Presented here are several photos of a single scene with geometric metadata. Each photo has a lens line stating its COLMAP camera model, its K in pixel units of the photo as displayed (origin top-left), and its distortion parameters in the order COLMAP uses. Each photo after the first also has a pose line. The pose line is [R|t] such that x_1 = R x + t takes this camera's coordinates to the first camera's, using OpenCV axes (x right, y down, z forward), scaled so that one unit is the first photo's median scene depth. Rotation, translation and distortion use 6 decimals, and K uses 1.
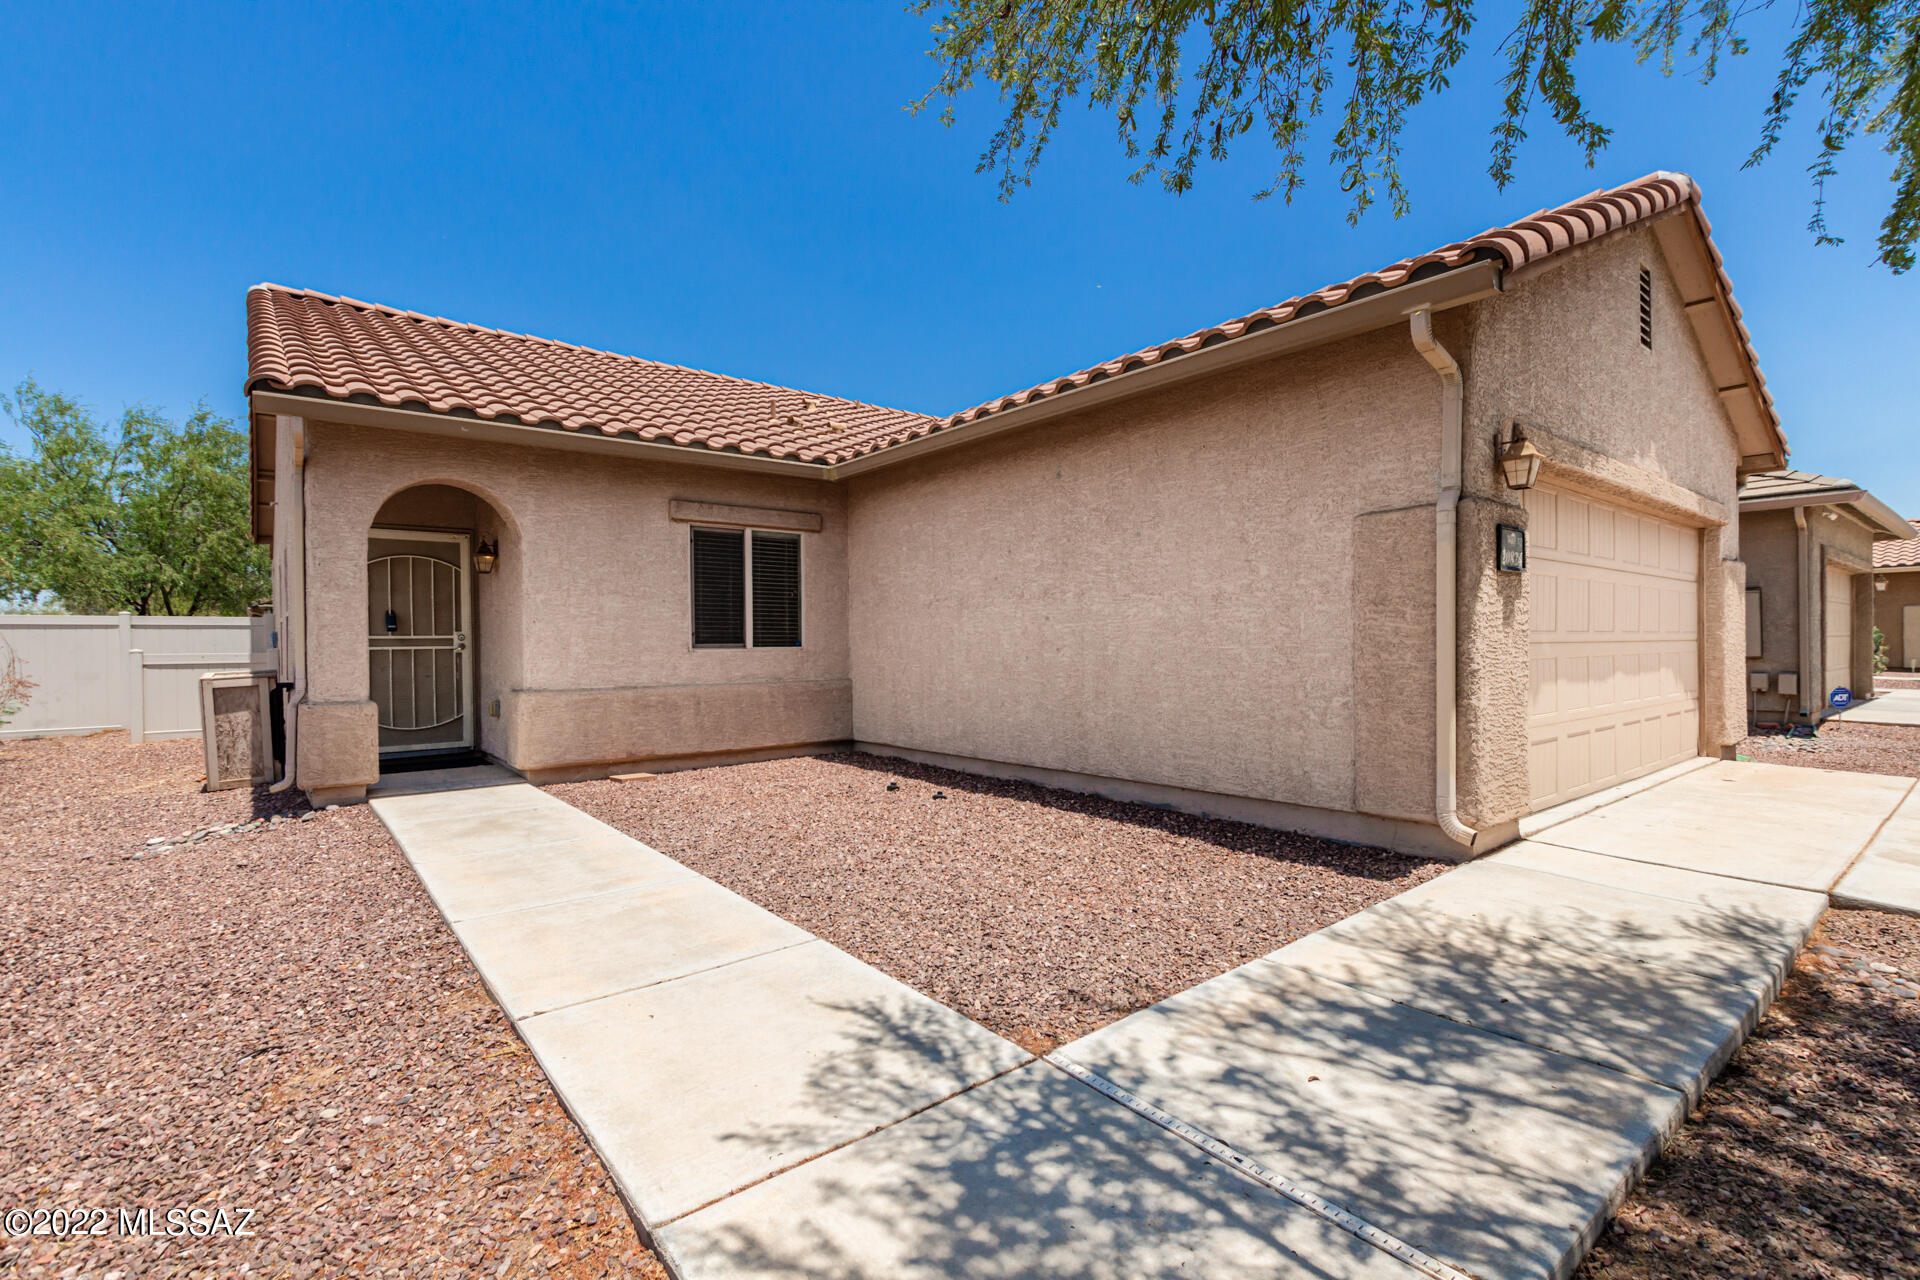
lens RADIAL K [[882.5, 0, 967.0], [0, 882.5, 639.5], [0, 0, 1]] dist [-0.000692, -0.000094]
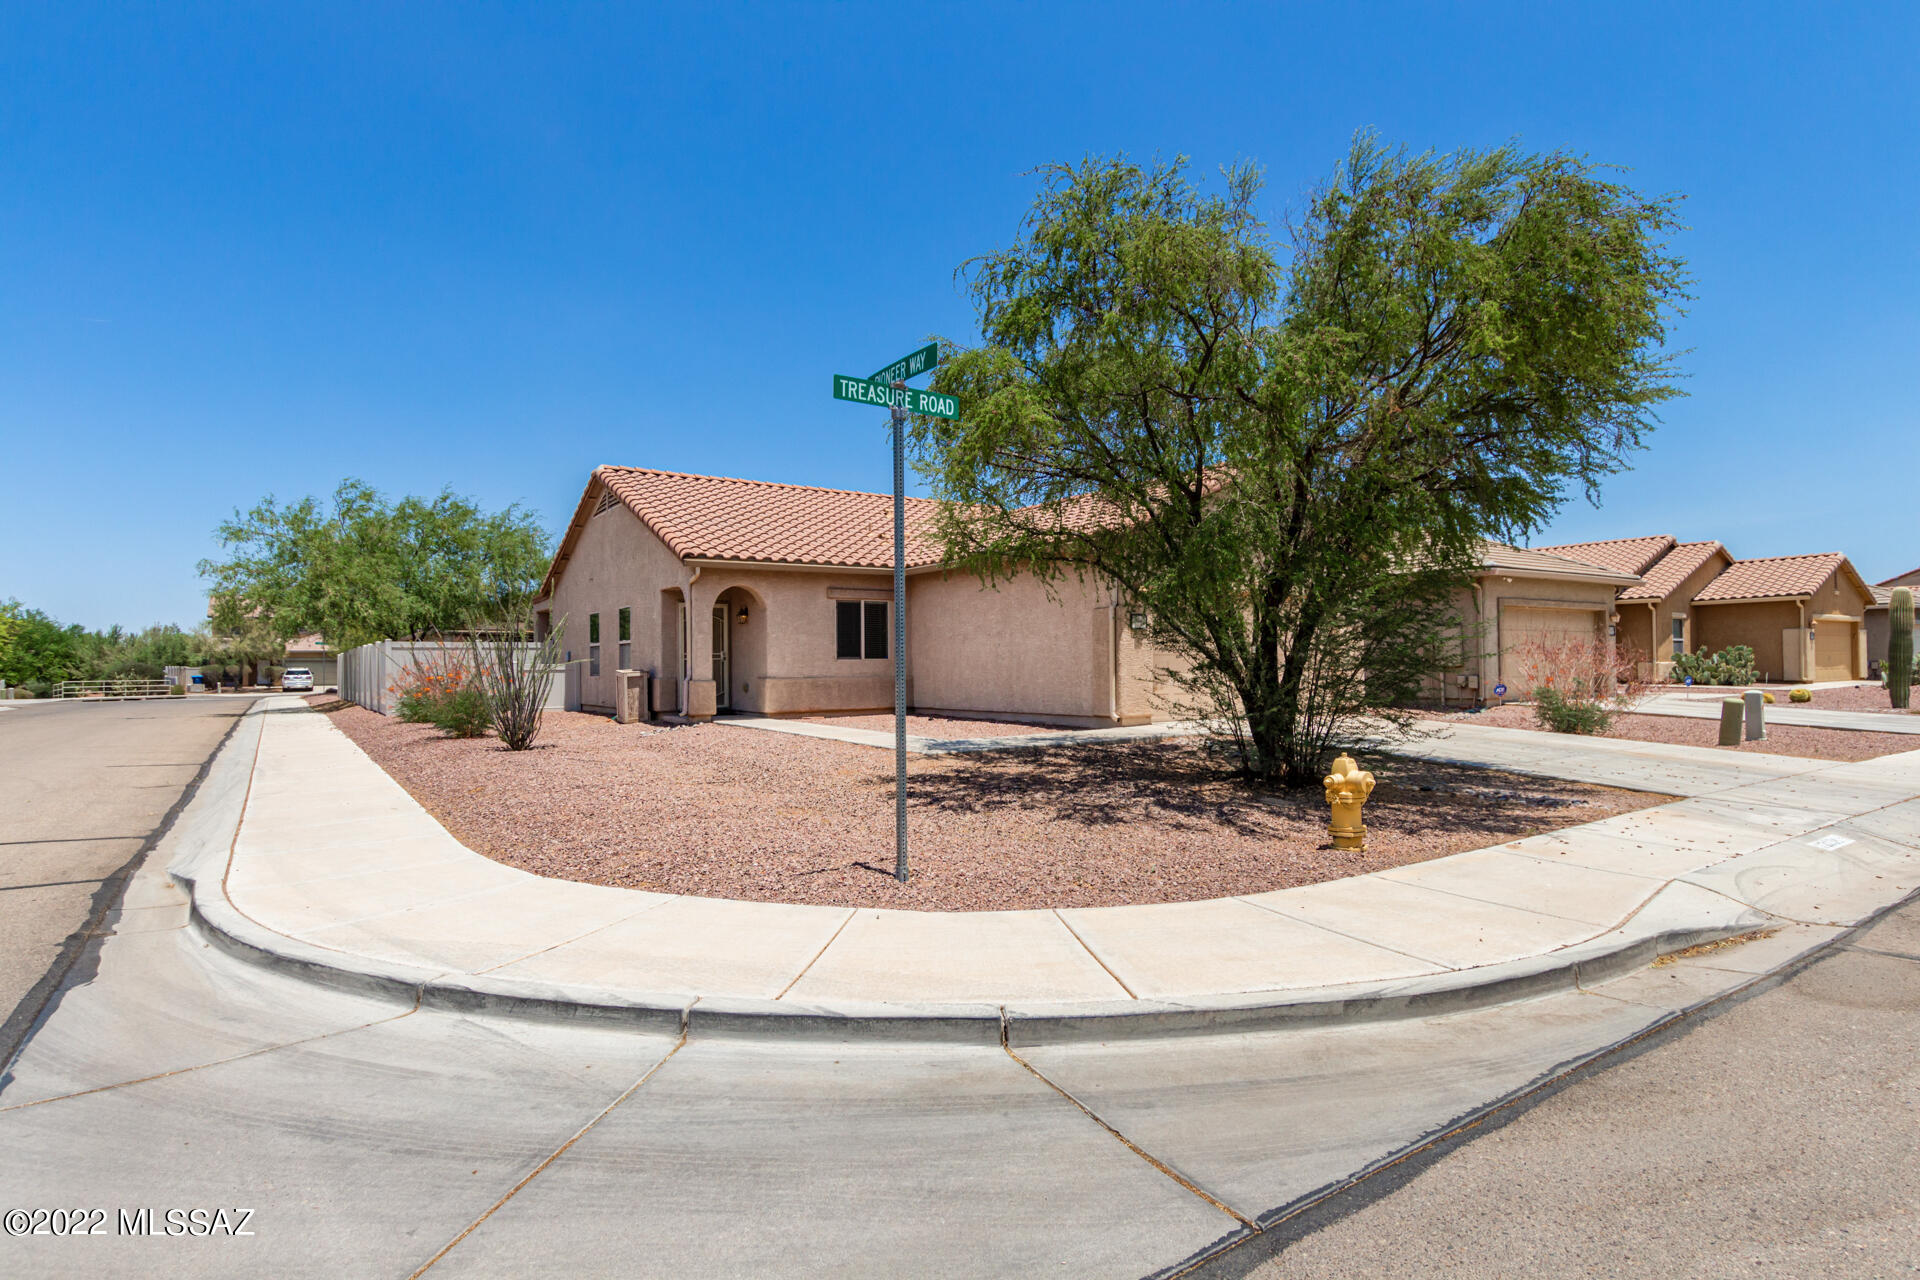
lens RADIAL K [[999.5, 0, 960.1], [0, 999.5, 643.0], [0, 0, 1]] dist [0.000130, 0.000011]
pose [[0.996569, -0.001923, -0.082747, 0.174977], [0.000327, 0.999814, -0.019293, 0.017626], [0.082768, 0.019200, 0.996384, -1.343437]]
